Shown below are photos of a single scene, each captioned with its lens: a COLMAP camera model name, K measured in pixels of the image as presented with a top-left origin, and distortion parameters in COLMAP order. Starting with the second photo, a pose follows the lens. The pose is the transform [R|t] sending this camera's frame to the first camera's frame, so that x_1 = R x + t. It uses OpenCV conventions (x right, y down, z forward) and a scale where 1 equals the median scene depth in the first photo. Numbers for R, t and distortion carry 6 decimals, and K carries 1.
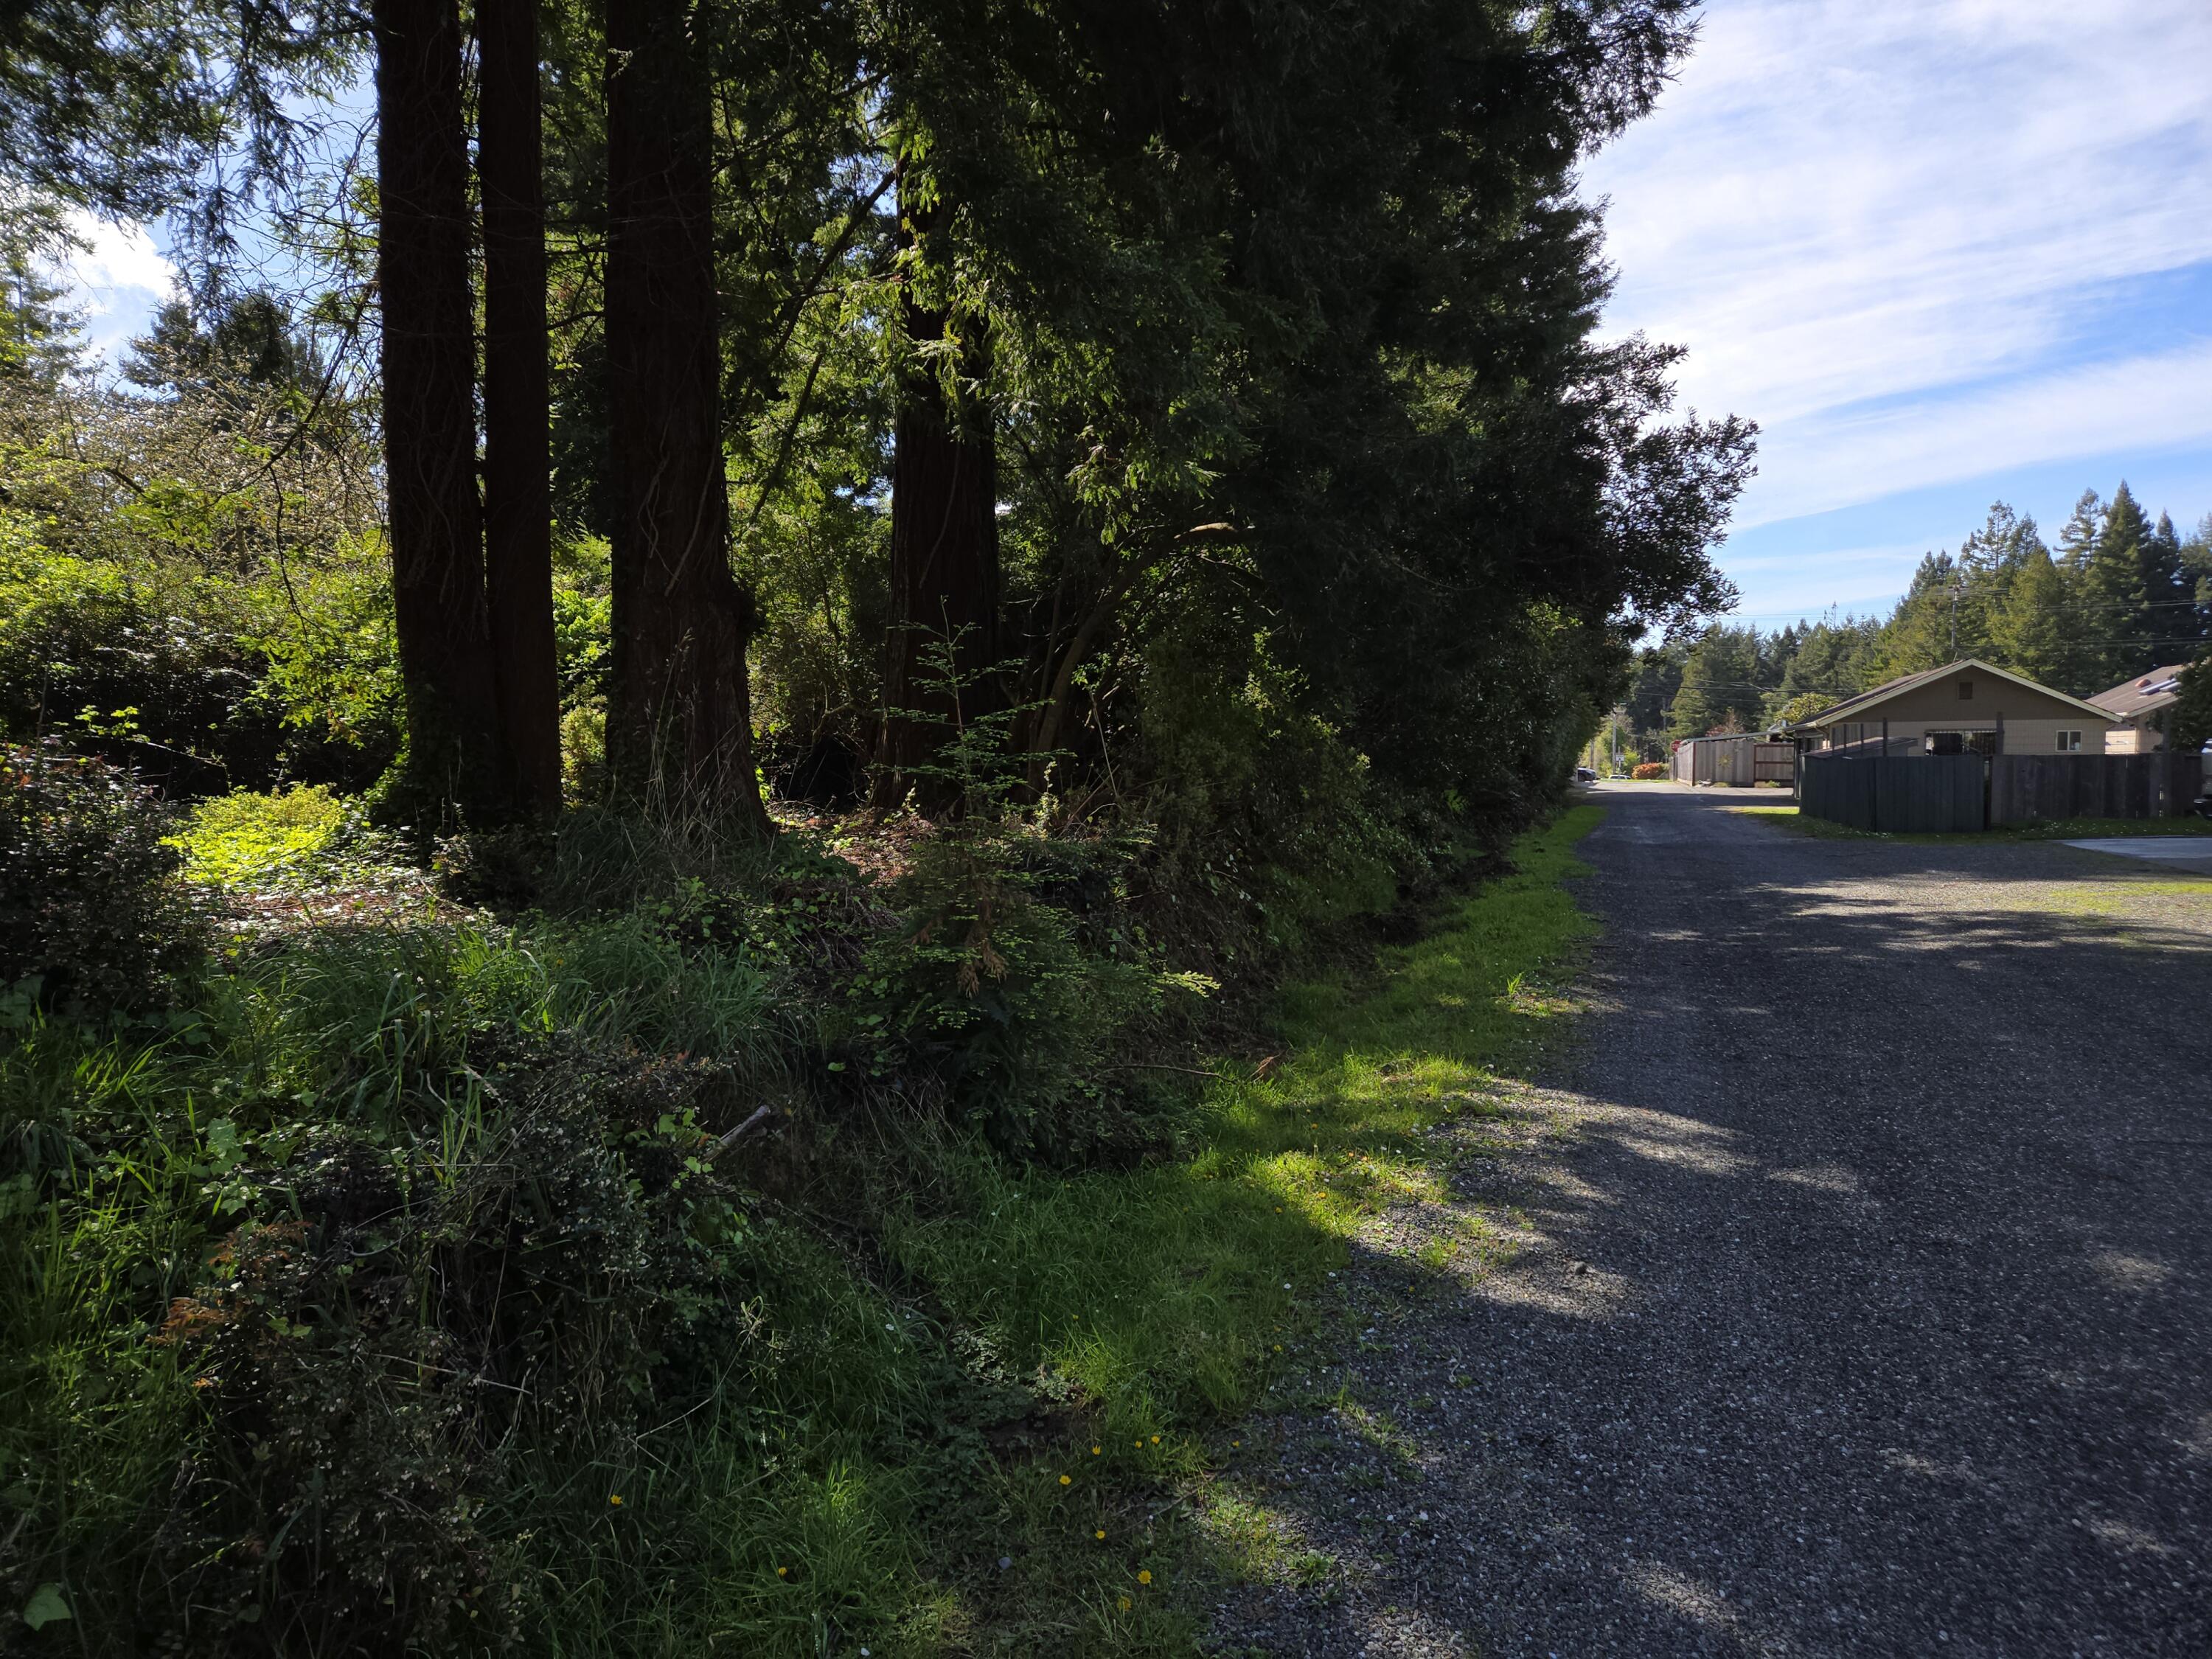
lens RADIAL K [[1476.2, 0, 1106.0], [0, 1476.2, 829.5], [0, 0, 1]] dist [0.085543, -0.070997]
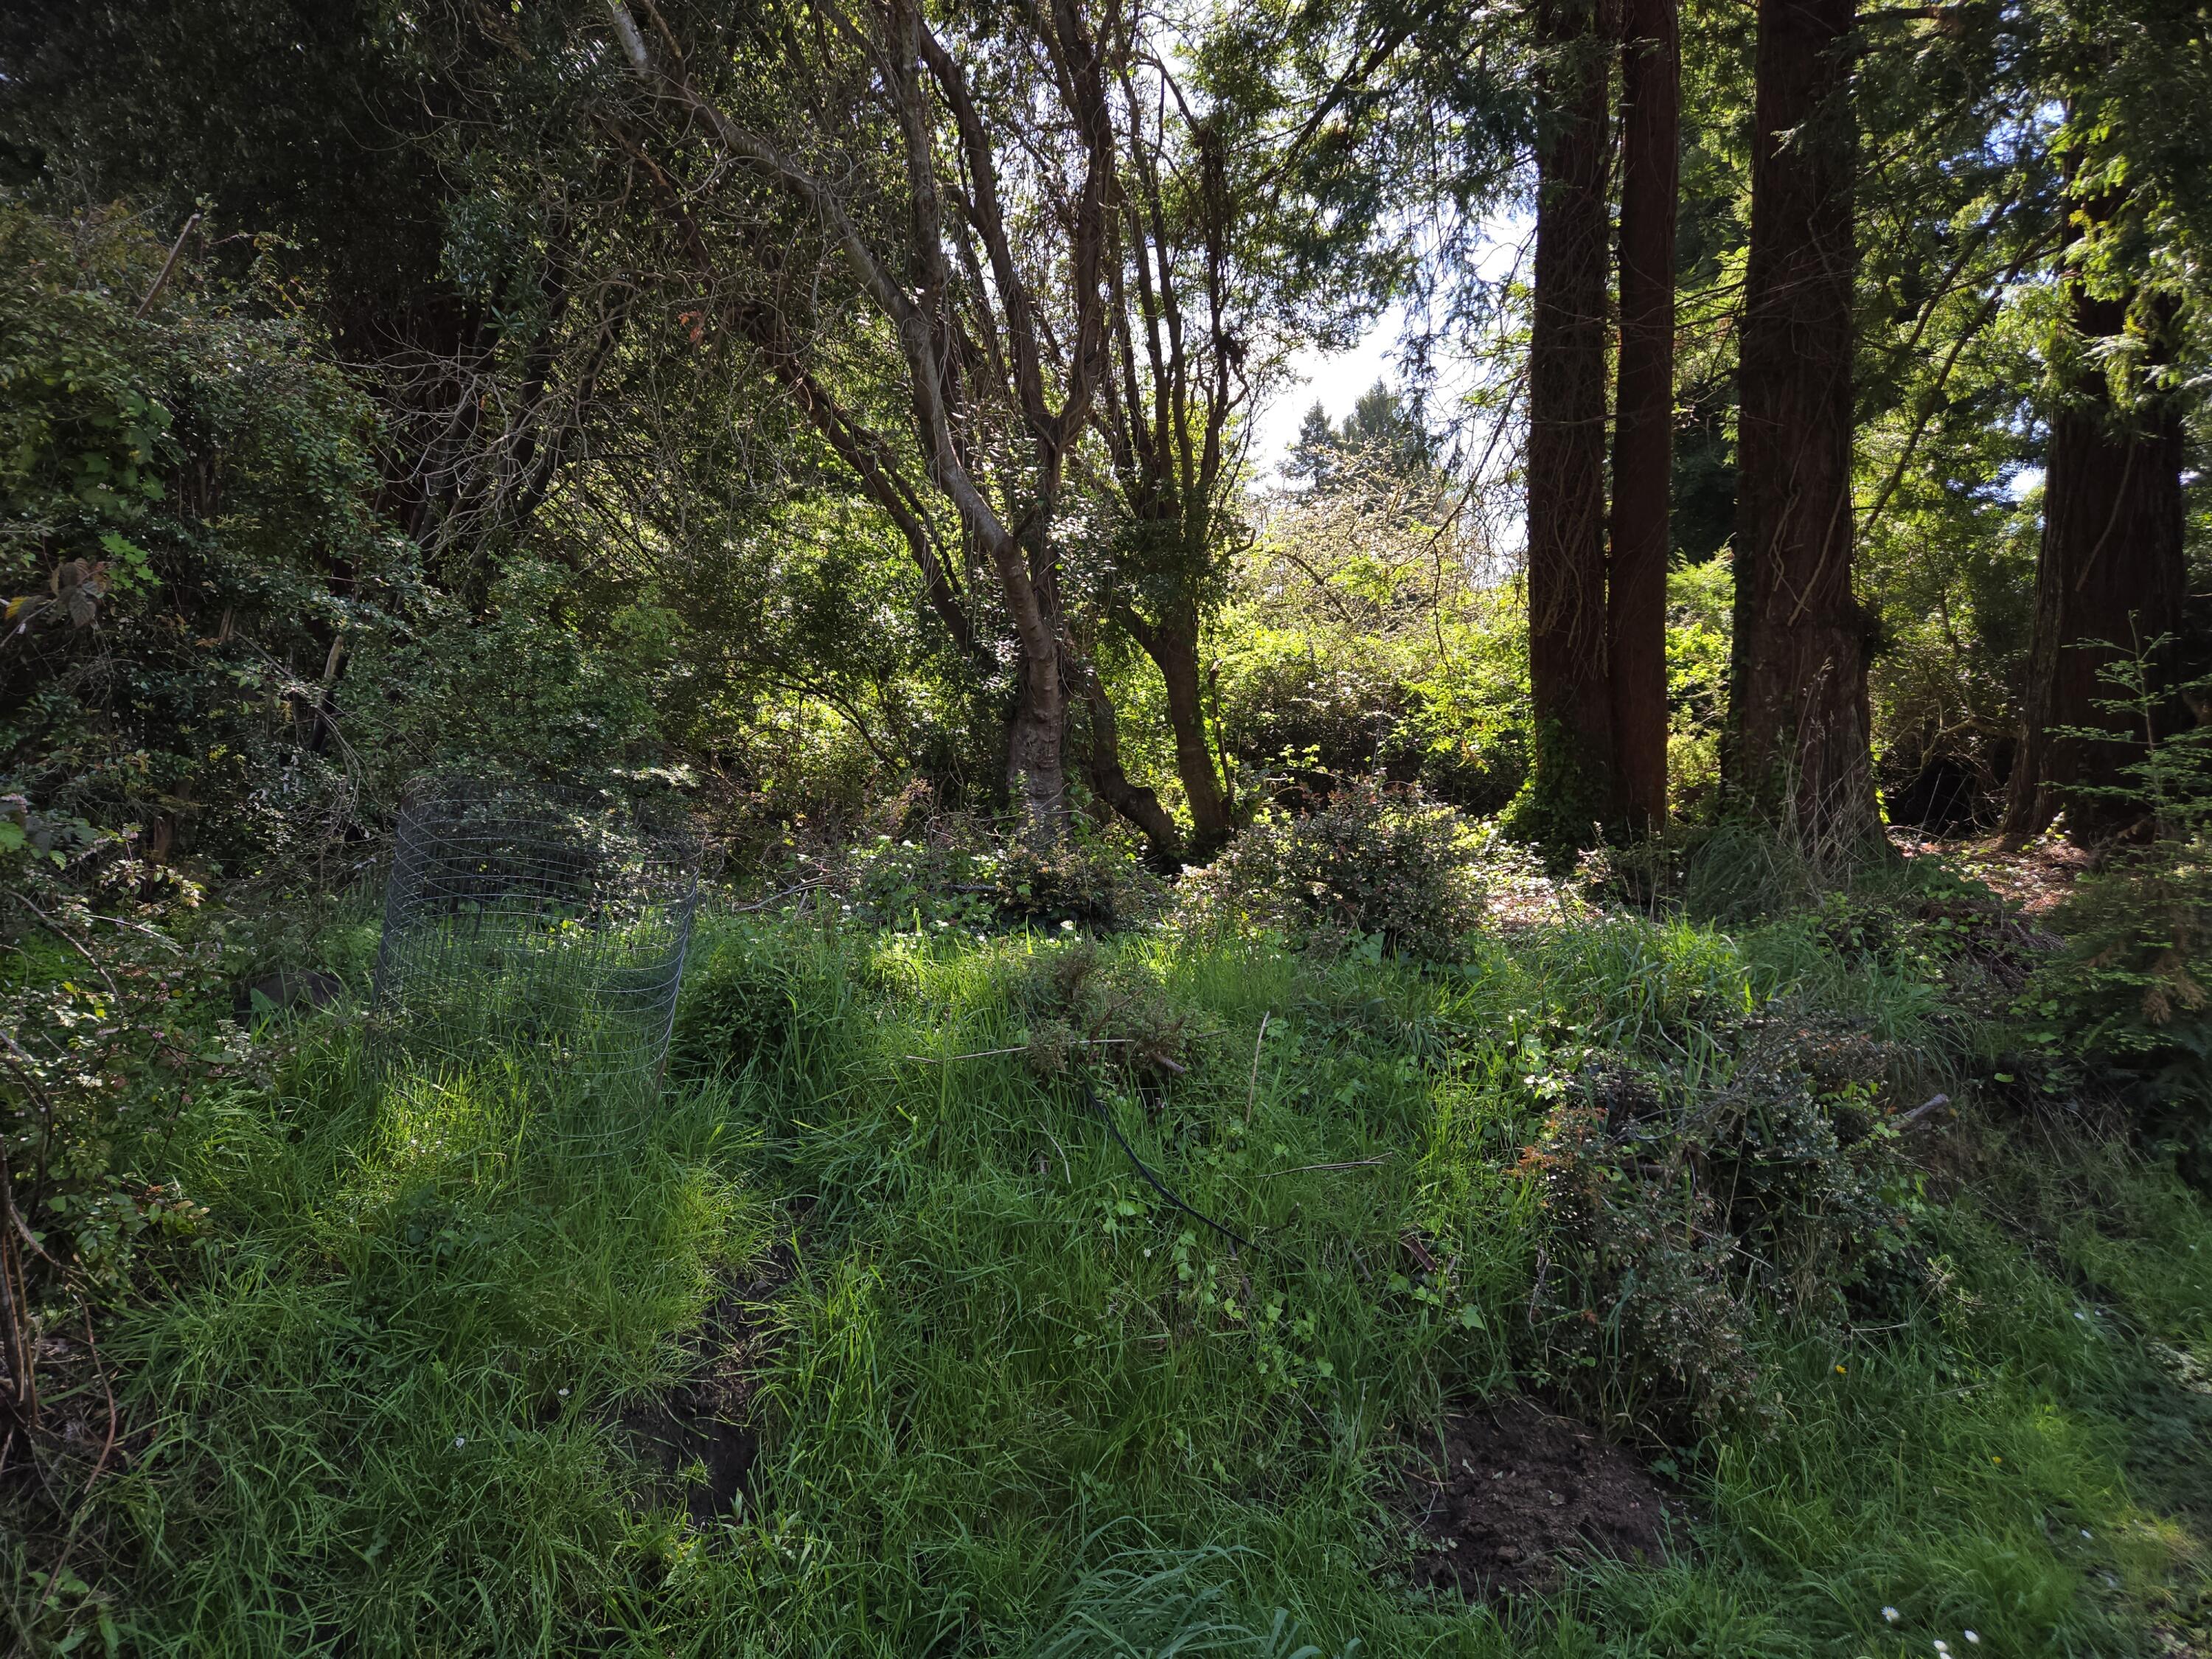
lens RADIAL K [[1476.2, 0, 1106.0], [0, 1476.2, 829.5], [0, 0, 1]] dist [0.085543, -0.070997]
pose [[0.778022, 0.015031, -0.628057, -0.007337], [-0.025697, 0.999638, -0.007910, 0.008025], [0.627711, 0.022294, 0.778127, -0.150264]]
